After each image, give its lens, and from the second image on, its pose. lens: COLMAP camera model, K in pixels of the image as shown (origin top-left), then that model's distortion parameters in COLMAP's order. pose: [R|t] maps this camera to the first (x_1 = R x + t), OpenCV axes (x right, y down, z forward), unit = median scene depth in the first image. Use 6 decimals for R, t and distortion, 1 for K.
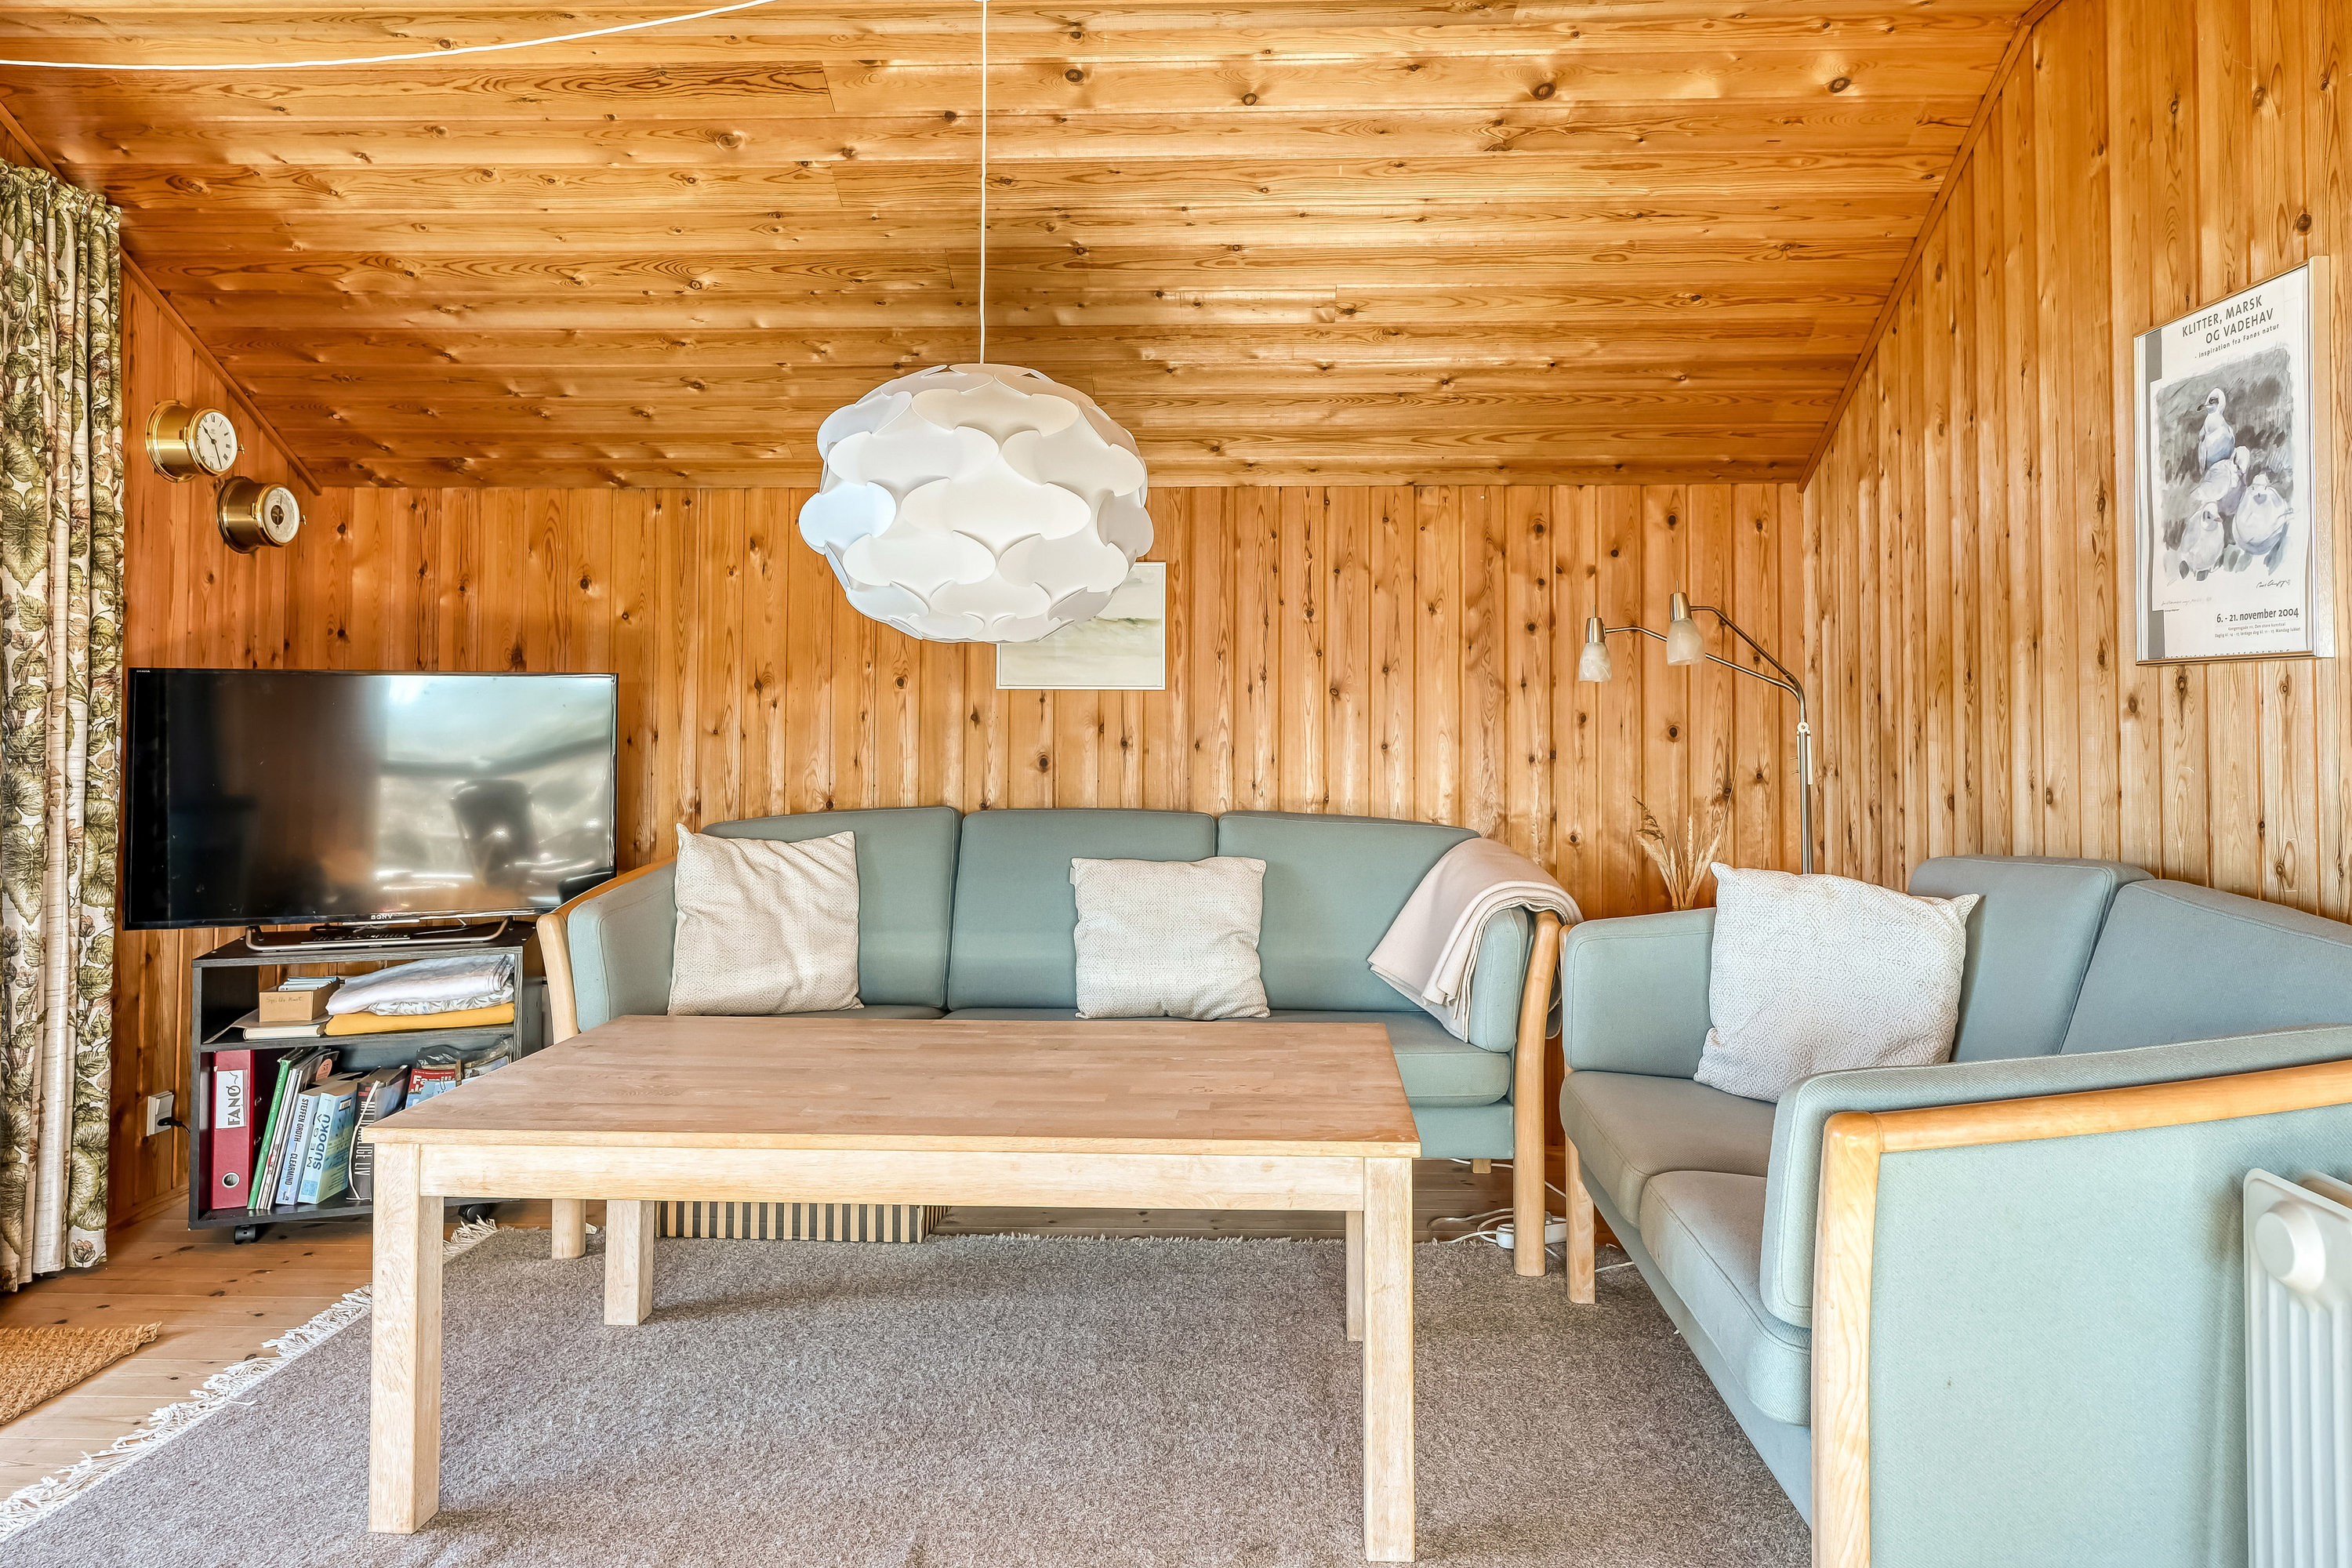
lens RADIAL K [[1492.8, 0, 1181.0], [0, 1492.8, 696.9], [0, 0, 1]] dist [0.000450, 0.000231]
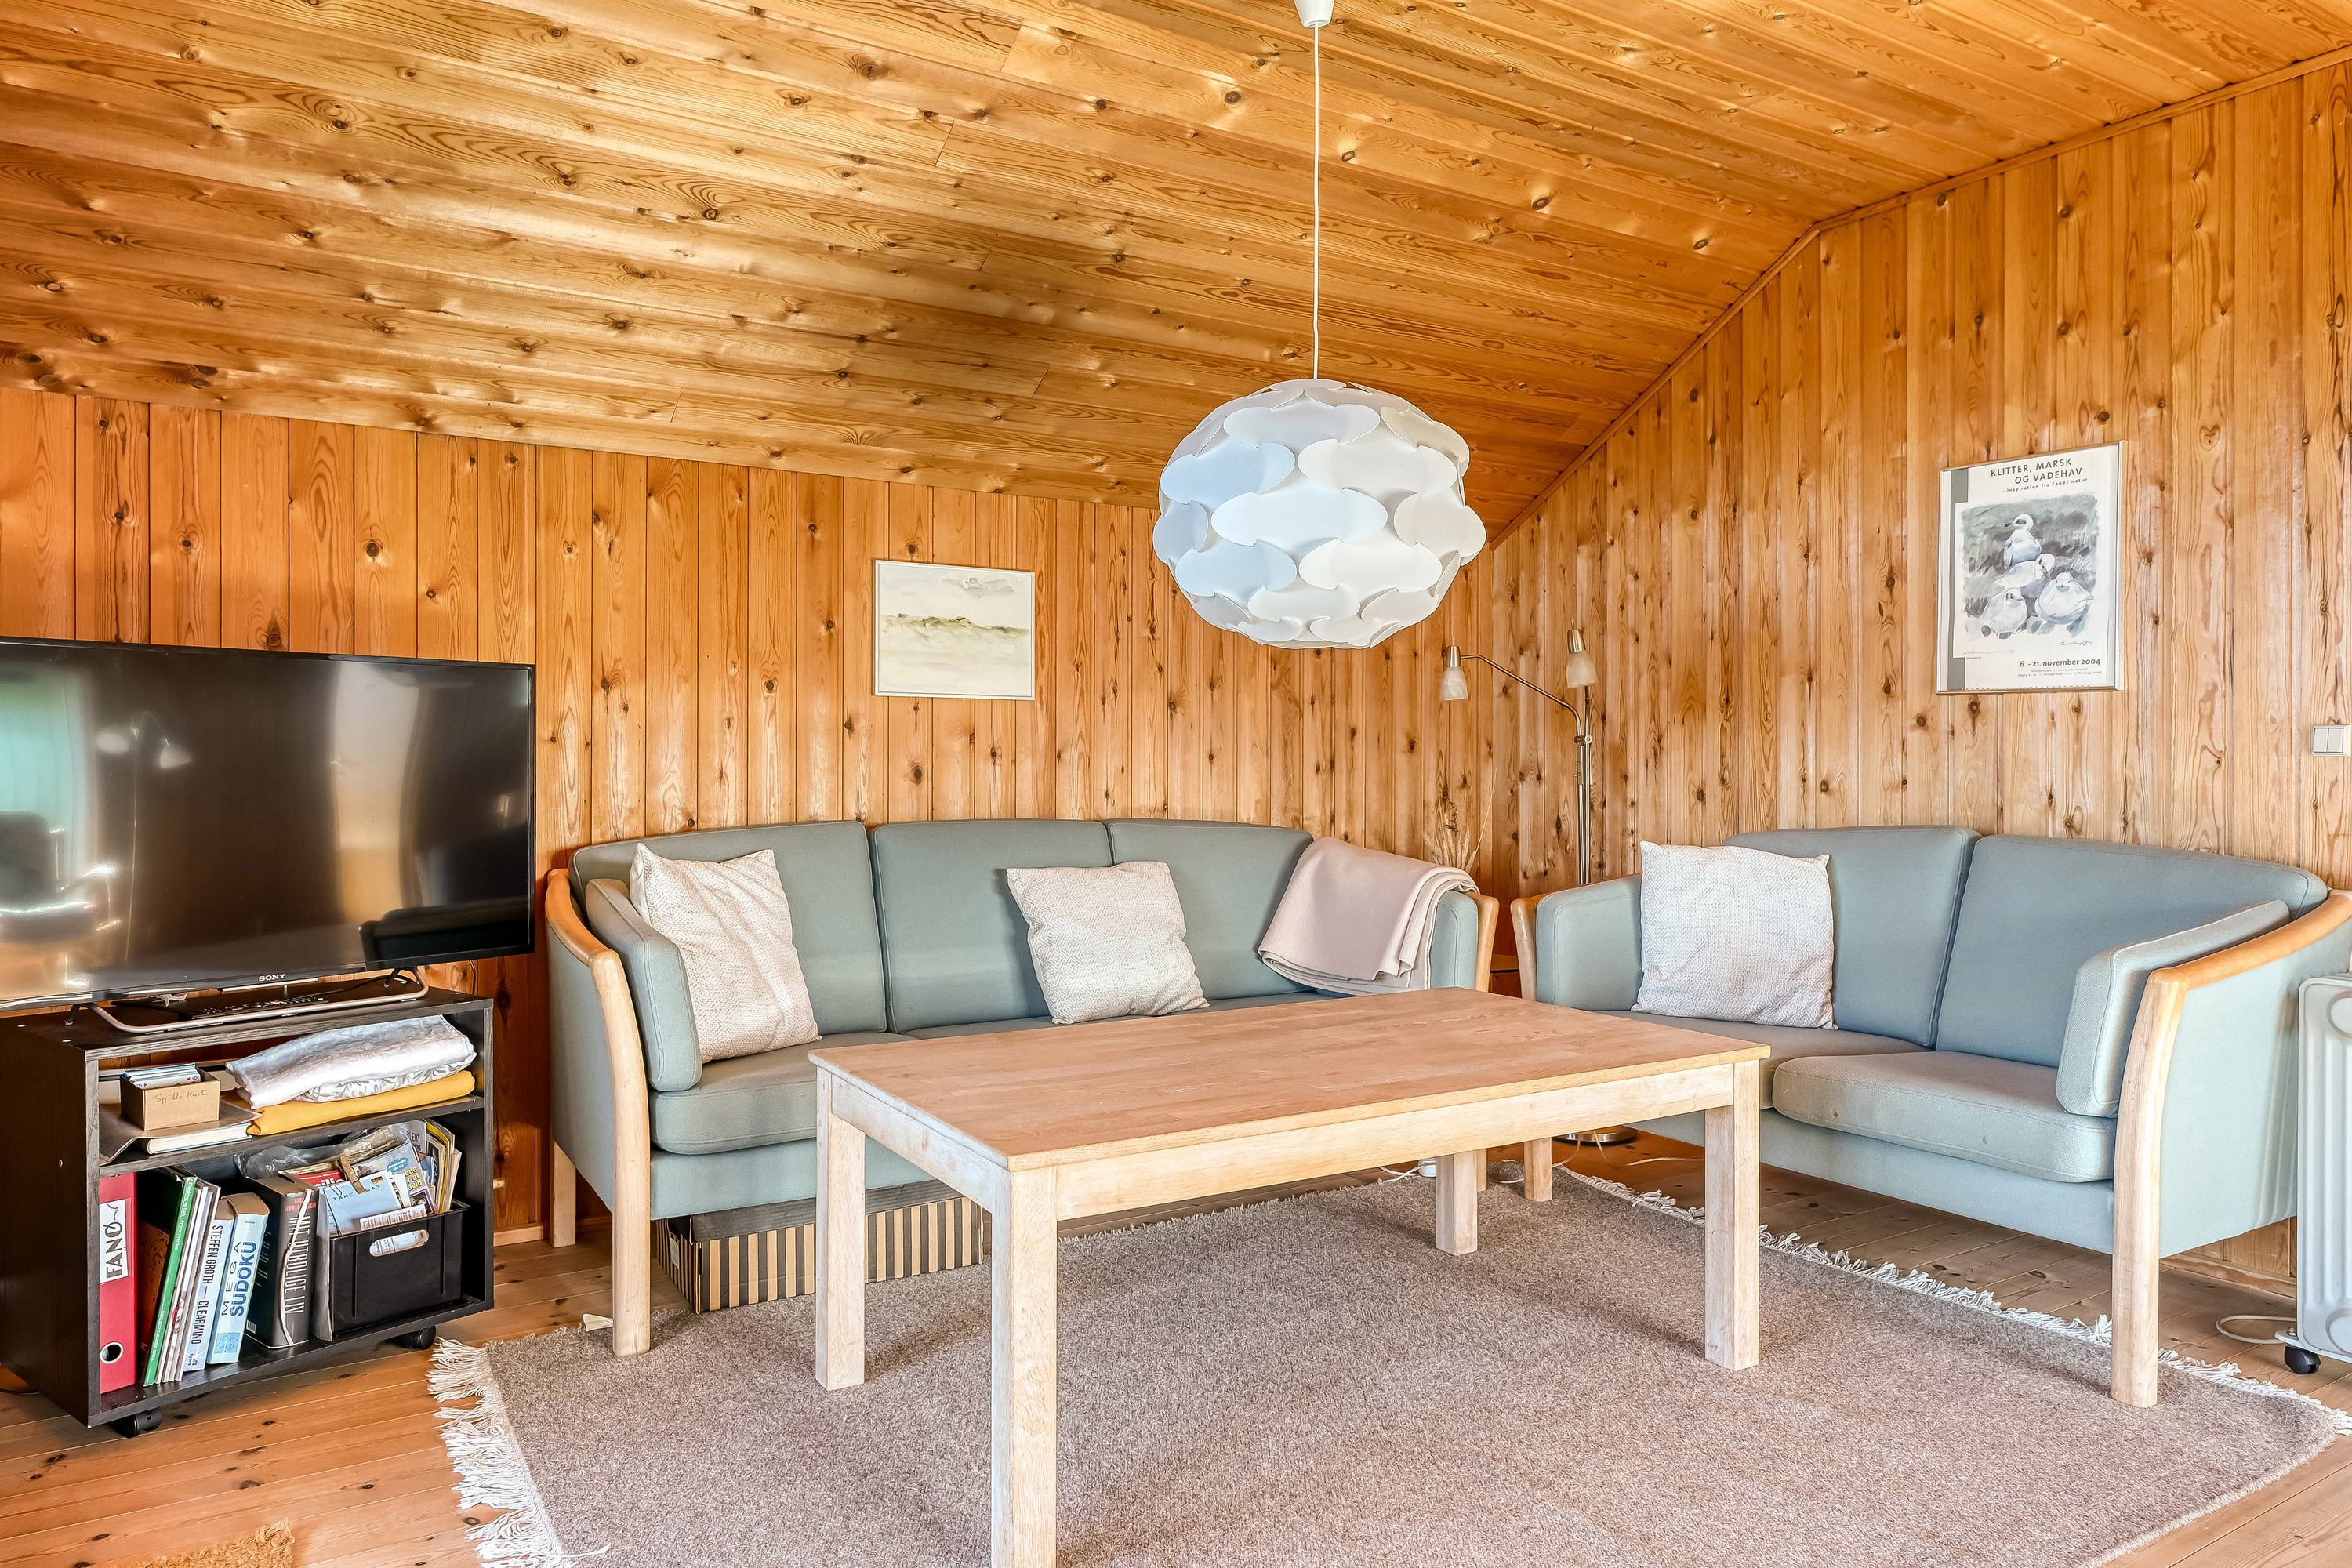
lens RADIAL K [[1531.5, 0, 1176.0], [0, 1531.5, 784.0], [0, 0, 1]] dist [0.000285, 0.000954]
pose [[0.832049, -0.008920, 0.554631, -0.655225], [-0.012022, 0.999346, 0.034107, 0.019860], [-0.554572, -0.035046, 0.831397, 0.119519]]
